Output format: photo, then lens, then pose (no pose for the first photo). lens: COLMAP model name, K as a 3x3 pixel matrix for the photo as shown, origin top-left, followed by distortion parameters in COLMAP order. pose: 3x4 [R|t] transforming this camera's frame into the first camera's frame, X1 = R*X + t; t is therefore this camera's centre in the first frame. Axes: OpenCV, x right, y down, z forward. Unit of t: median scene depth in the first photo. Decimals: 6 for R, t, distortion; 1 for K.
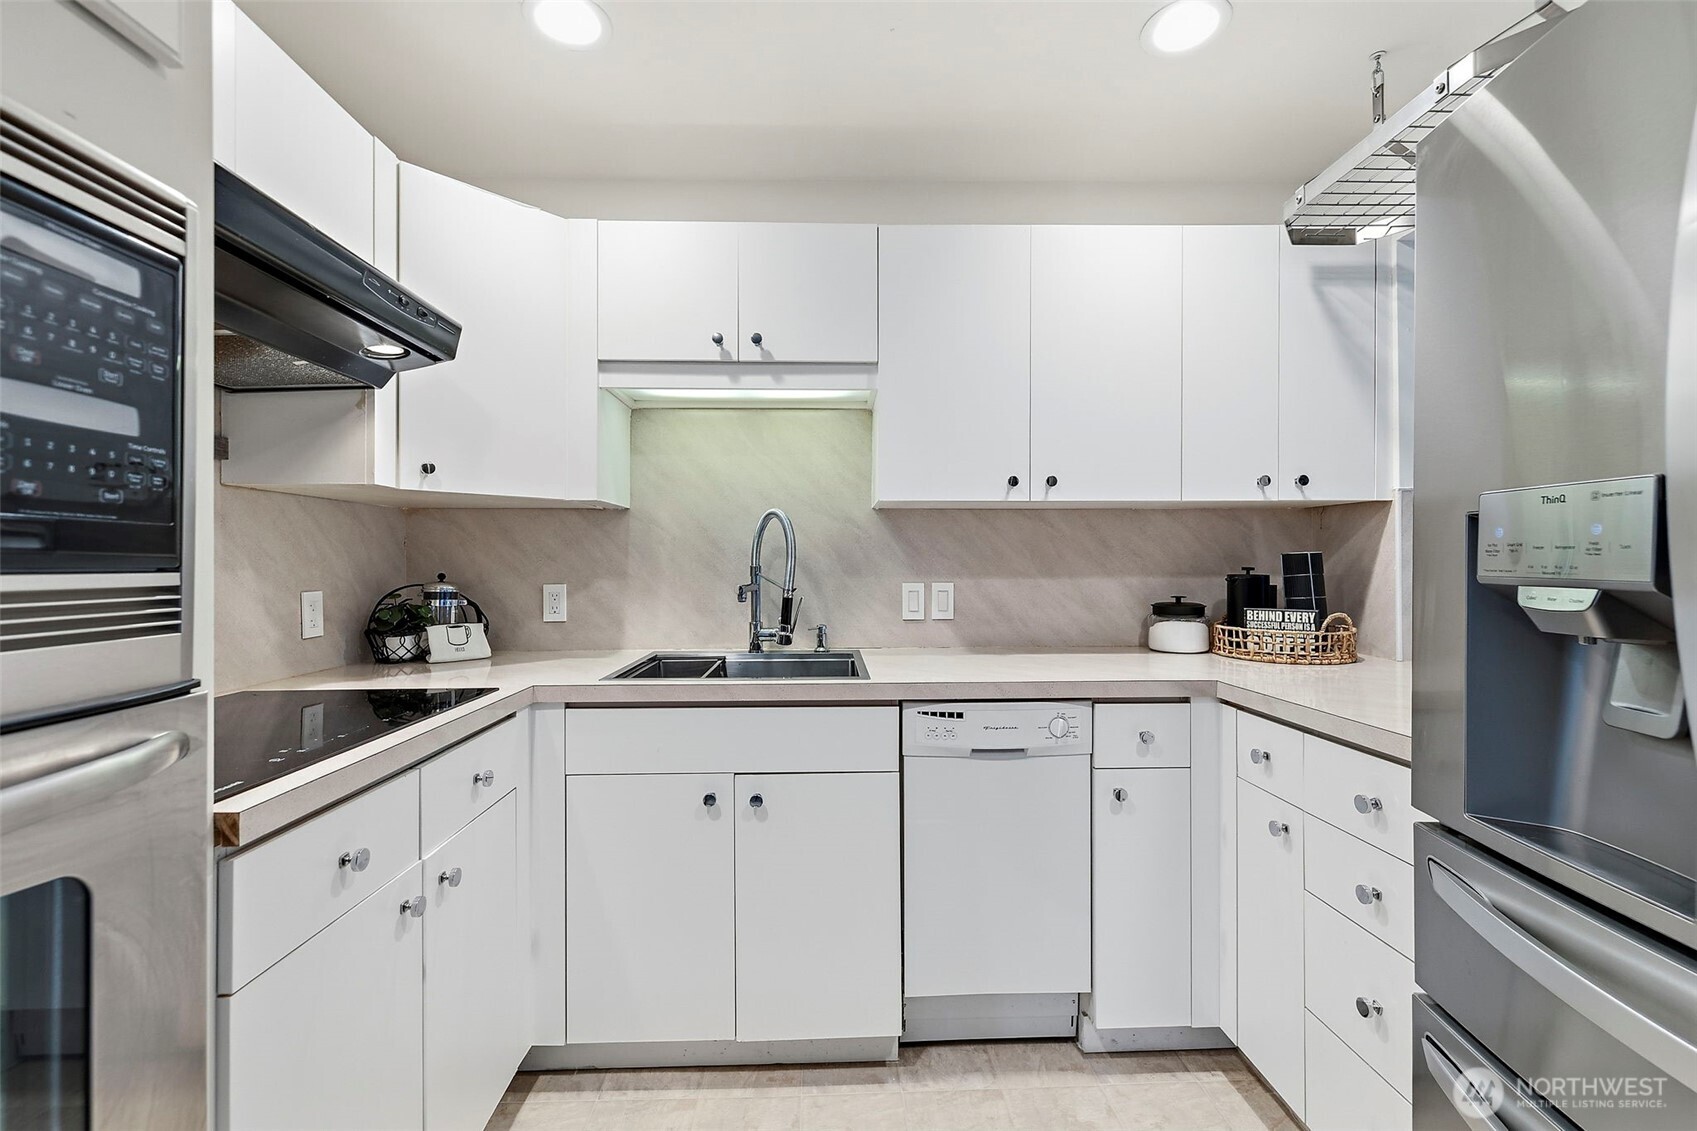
lens RADIAL K [[728.2, 0, 847.6], [0, 728.2, 557.9], [0, 0, 1]] dist [0.000482, 0.000374]
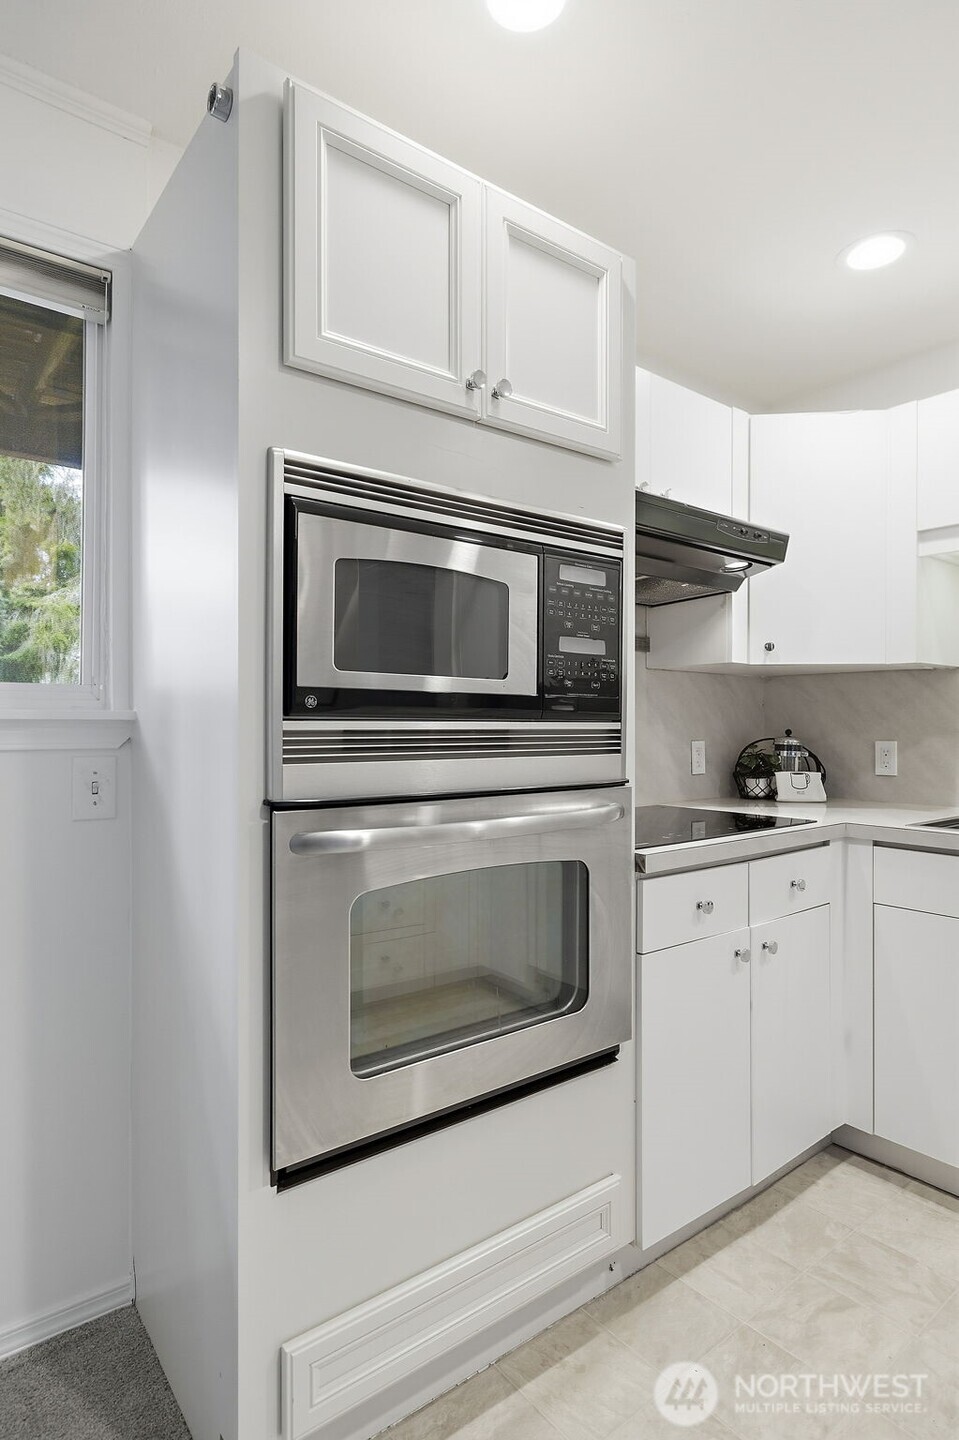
lens RADIAL K [[777.7, 0, 478.0], [0, 777.7, 718.7], [0, 0, 1]] dist [0.000938, -0.000412]
pose [[0.590974, -0.000536, -0.806690, 0.185354], [0.000344, 1.000000, -0.000412, 0.003977], [0.806690, -0.000034, 0.590974, -0.185294]]
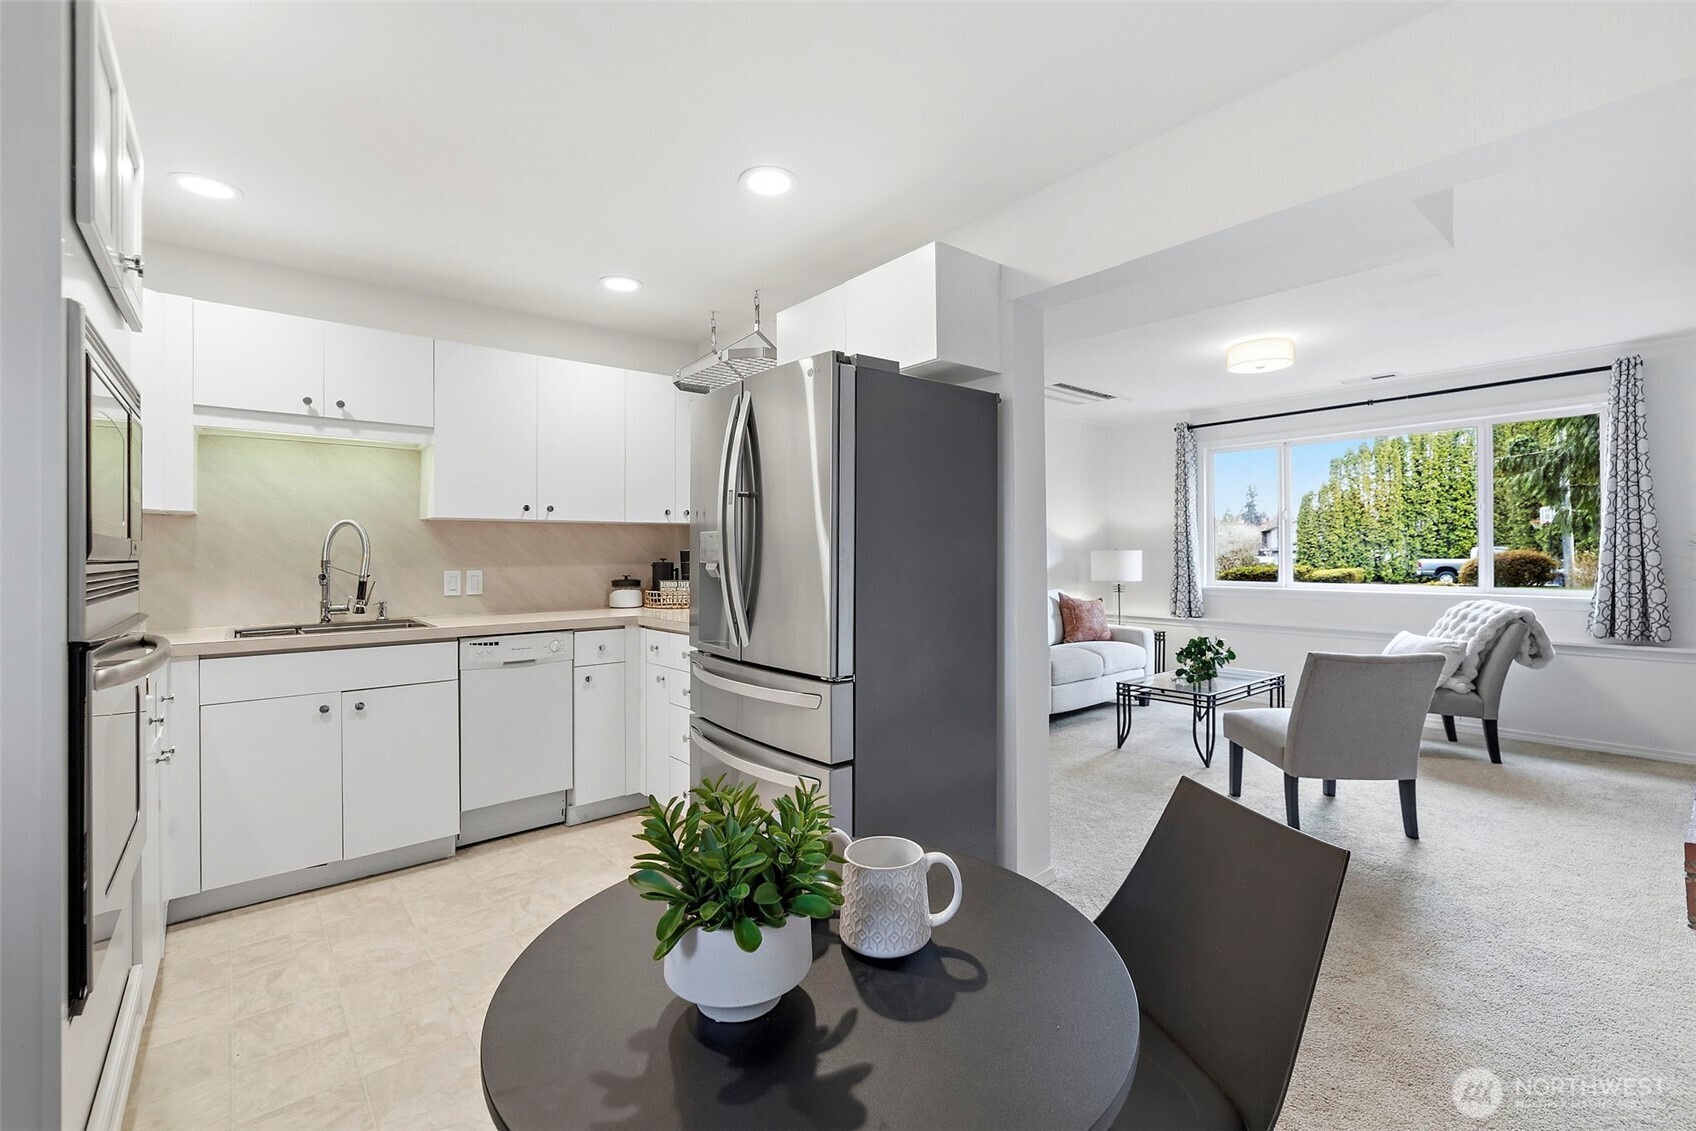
lens RADIAL K [[727.8, 0, 848.9], [0, 727.8, 550.3], [0, 0, 1]] dist [0.000482, 0.000374]
pose [[0.784541, 0.000081, 0.620077, -0.284510], [0.000875, 0.999999, -0.001238, -0.006278], [-0.620076, 0.001514, 0.784540, -0.961319]]
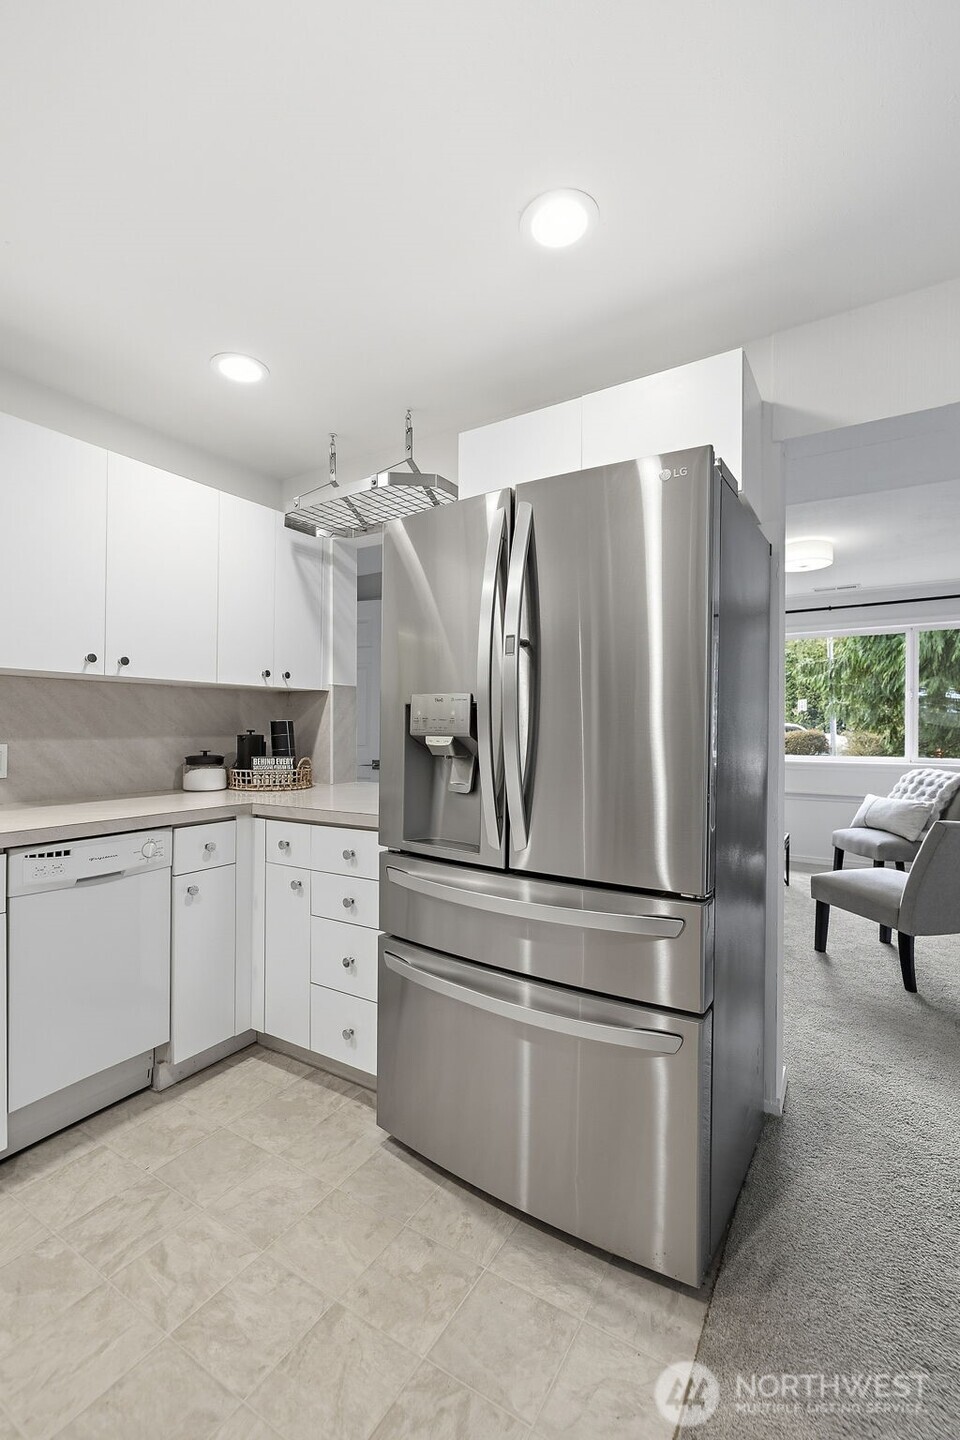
lens RADIAL K [[618.0, 0, 480.9], [0, 618.0, 728.9], [0, 0, 1]] dist [0.000482, 0.000374]
pose [[0.555145, 0.003245, 0.831747, -0.331287], [-0.009168, 0.999956, 0.002218, 0.005082], [-0.831703, -0.008857, 0.555150, -0.131037]]
